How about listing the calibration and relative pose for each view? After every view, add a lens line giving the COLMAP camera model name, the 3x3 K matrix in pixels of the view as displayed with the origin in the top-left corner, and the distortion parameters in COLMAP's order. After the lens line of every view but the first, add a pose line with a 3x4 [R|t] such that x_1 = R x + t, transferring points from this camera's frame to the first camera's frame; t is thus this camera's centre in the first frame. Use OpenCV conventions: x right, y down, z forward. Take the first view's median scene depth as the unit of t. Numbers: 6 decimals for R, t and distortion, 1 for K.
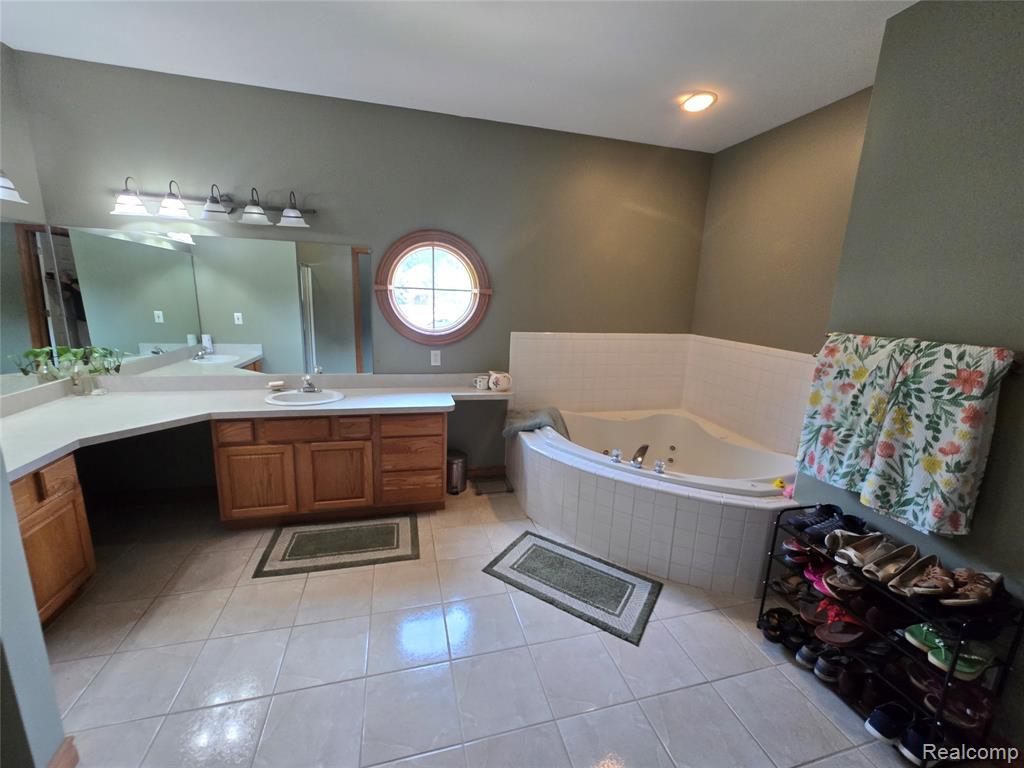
lens RADIAL K [[418.4, 0, 509.4], [0, 418.4, 383.4], [0, 0, 1]] dist [-0.000842, 0.000548]
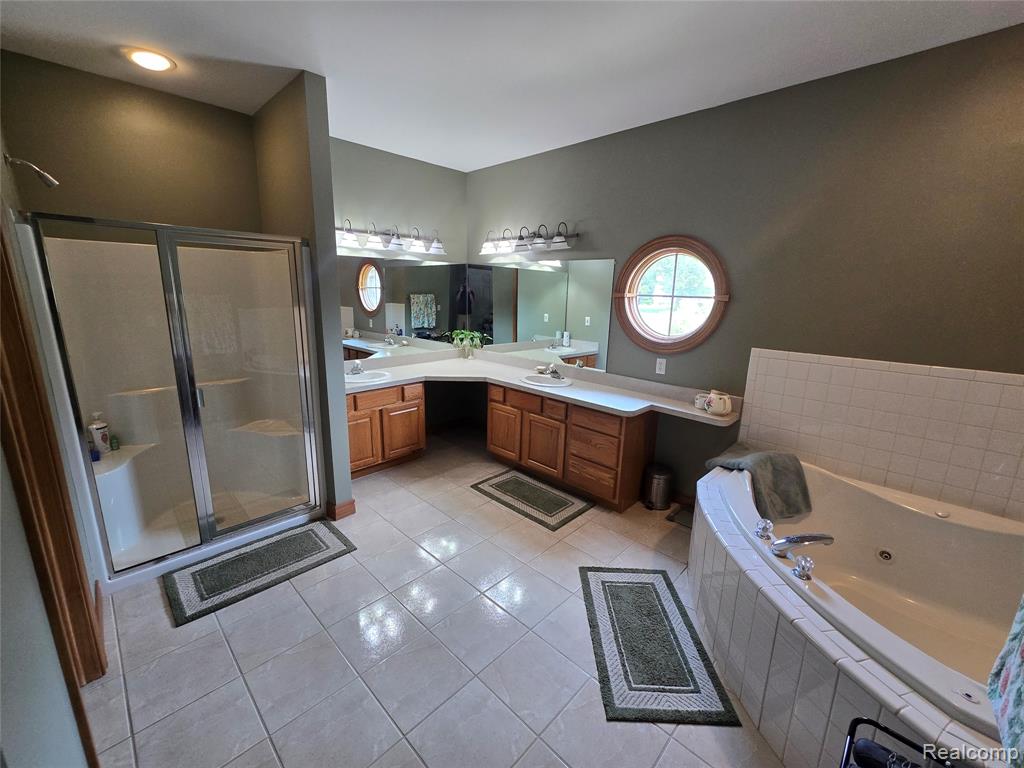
lens RADIAL K [[418.4, 0, 505.4], [0, 418.4, 379.9], [0, 0, 1]] dist [-0.000842, 0.000548]
pose [[0.507447, 0.157550, -0.847157, 0.577286], [-0.186630, 0.979901, 0.070445, -0.037670], [0.841229, 0.122358, 0.526652, 0.225847]]
